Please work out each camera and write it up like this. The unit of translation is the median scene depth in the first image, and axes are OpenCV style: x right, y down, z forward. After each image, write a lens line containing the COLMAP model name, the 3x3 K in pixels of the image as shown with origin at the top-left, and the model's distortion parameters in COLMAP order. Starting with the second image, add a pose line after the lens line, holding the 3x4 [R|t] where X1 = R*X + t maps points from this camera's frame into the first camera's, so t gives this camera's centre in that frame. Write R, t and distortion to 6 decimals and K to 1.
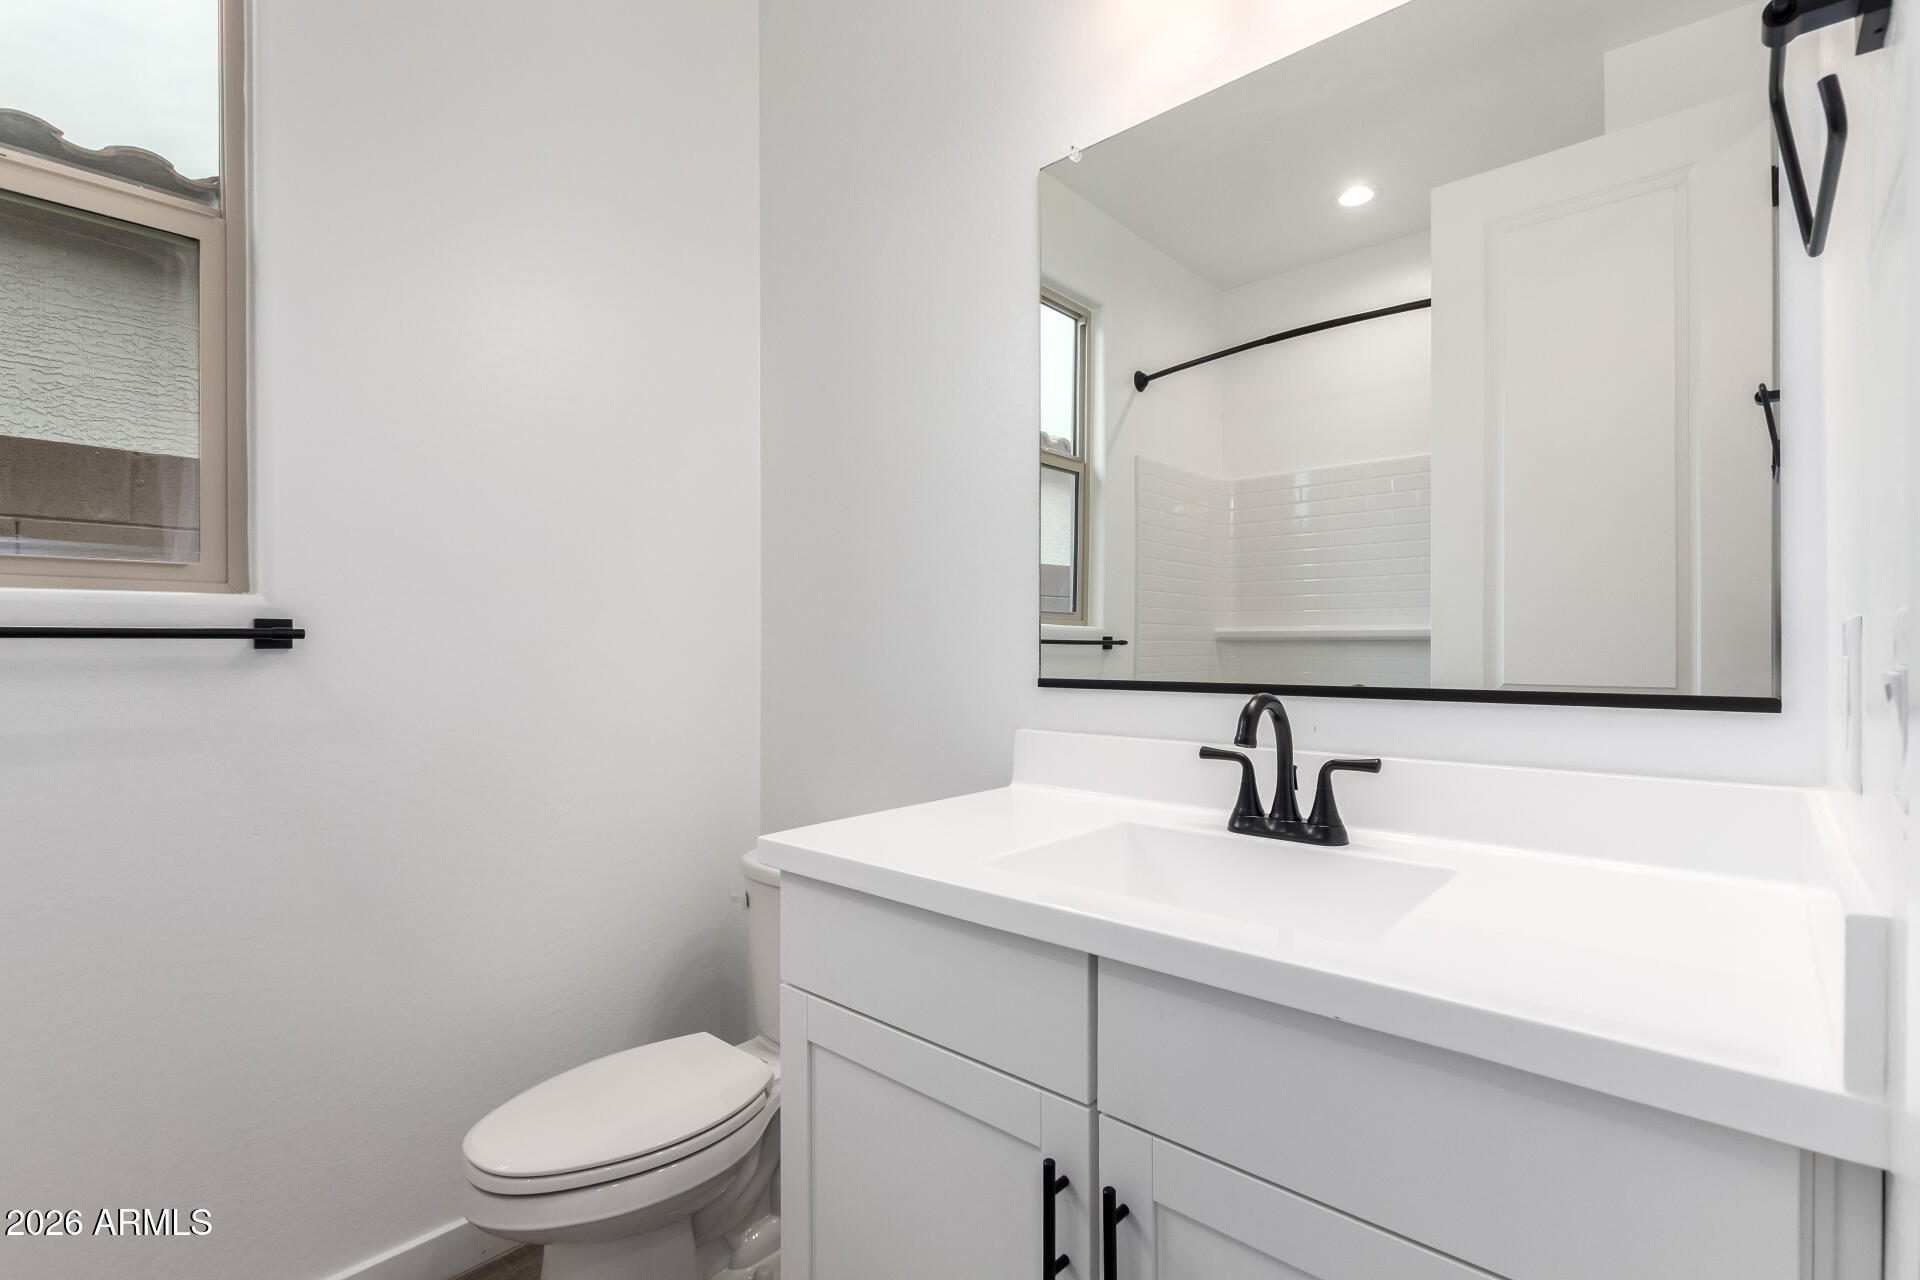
lens RADIAL K [[883.4, 0, 961.6], [0, 883.4, 645.1], [0, 0, 1]] dist [0.006190, -0.000476]
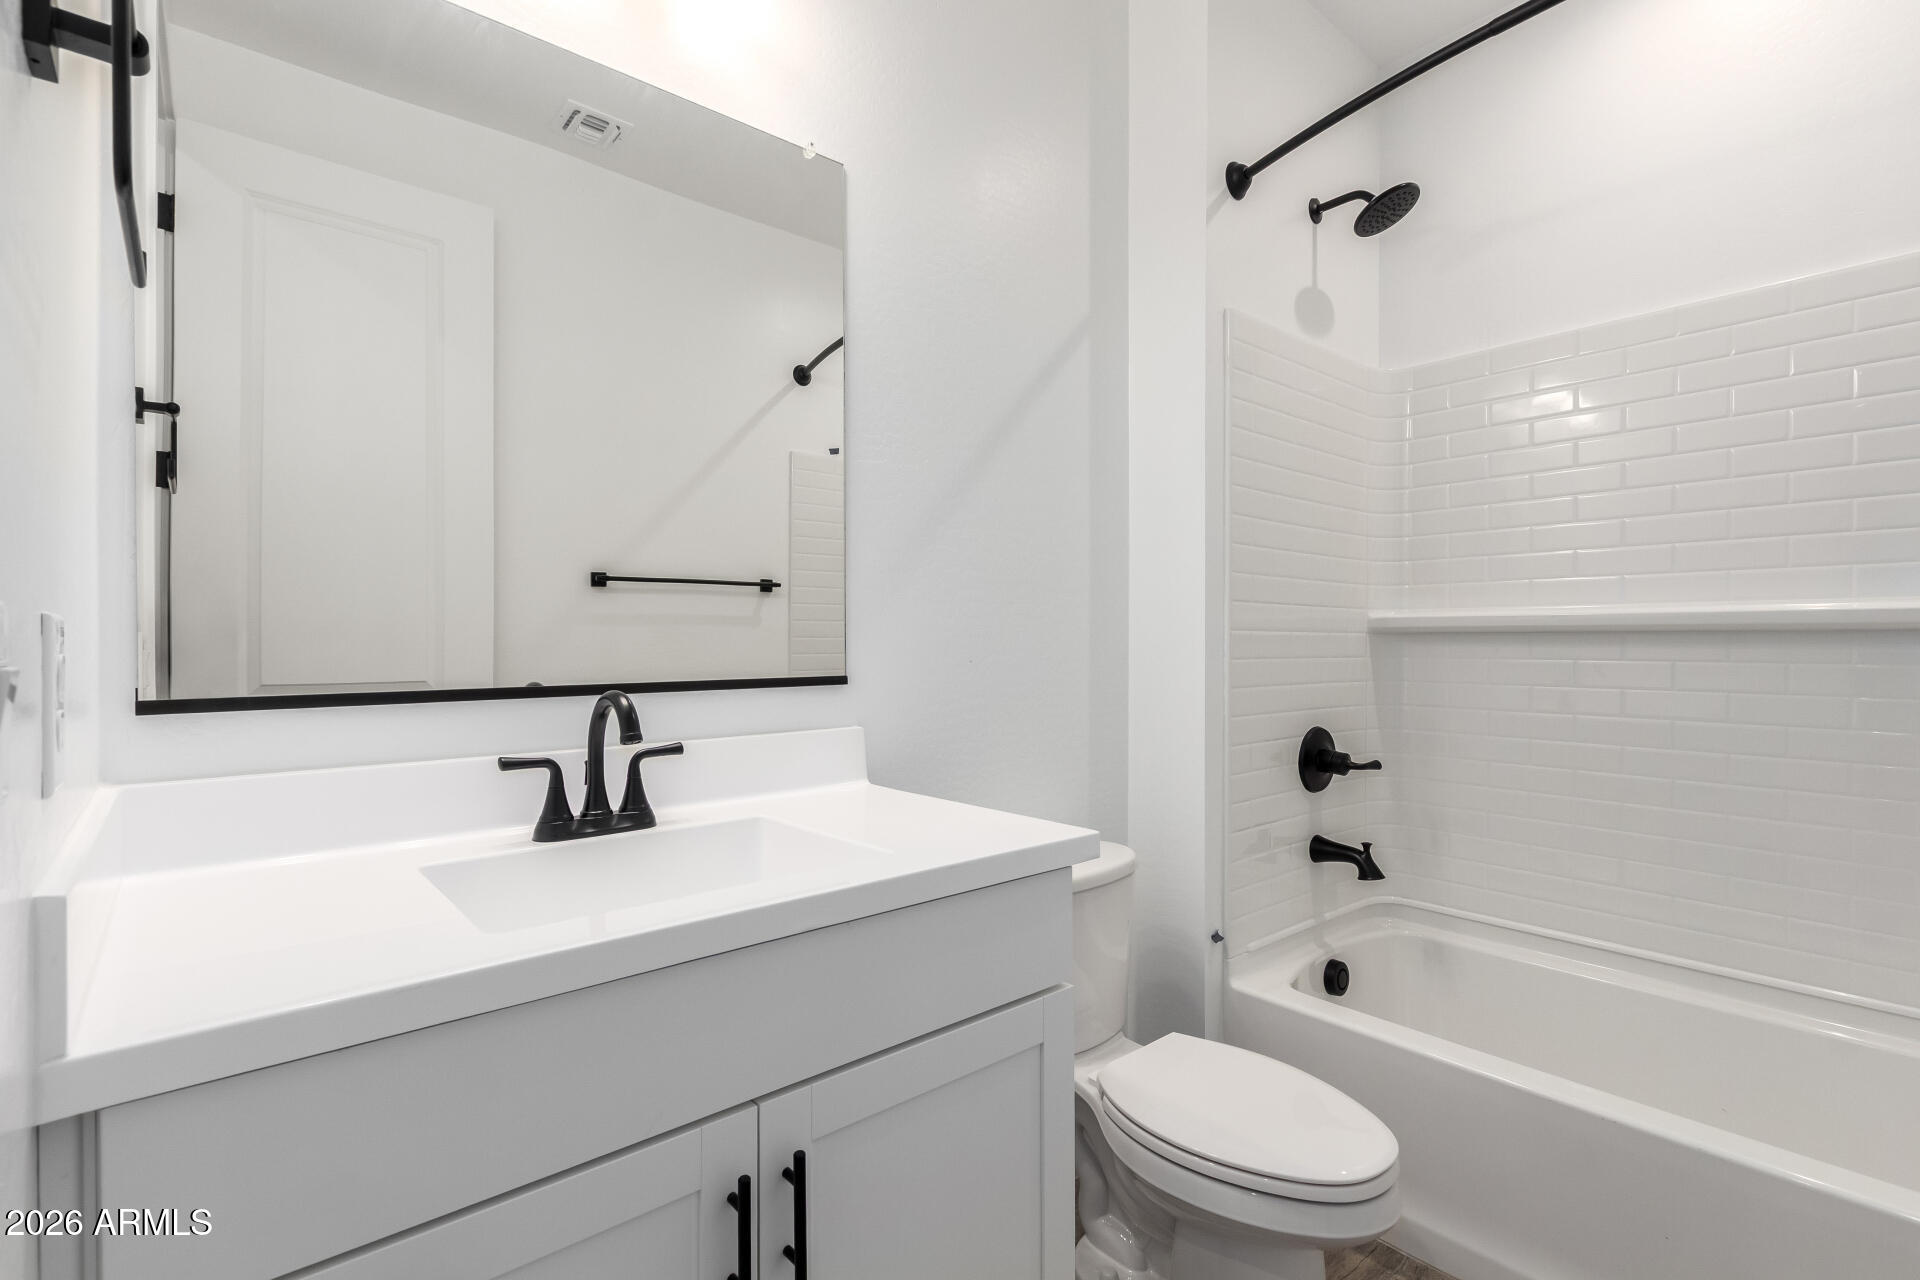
lens RADIAL K [[883.4, 0, 958.5], [0, 883.4, 649.7], [0, 0, 1]] dist [0.006190, -0.000476]
pose [[0.135246, -0.003754, 0.990805, -0.604765], [0.001524, 0.999992, 0.003580, 0.002570], [-0.990811, 0.001026, 0.135251, 0.466774]]
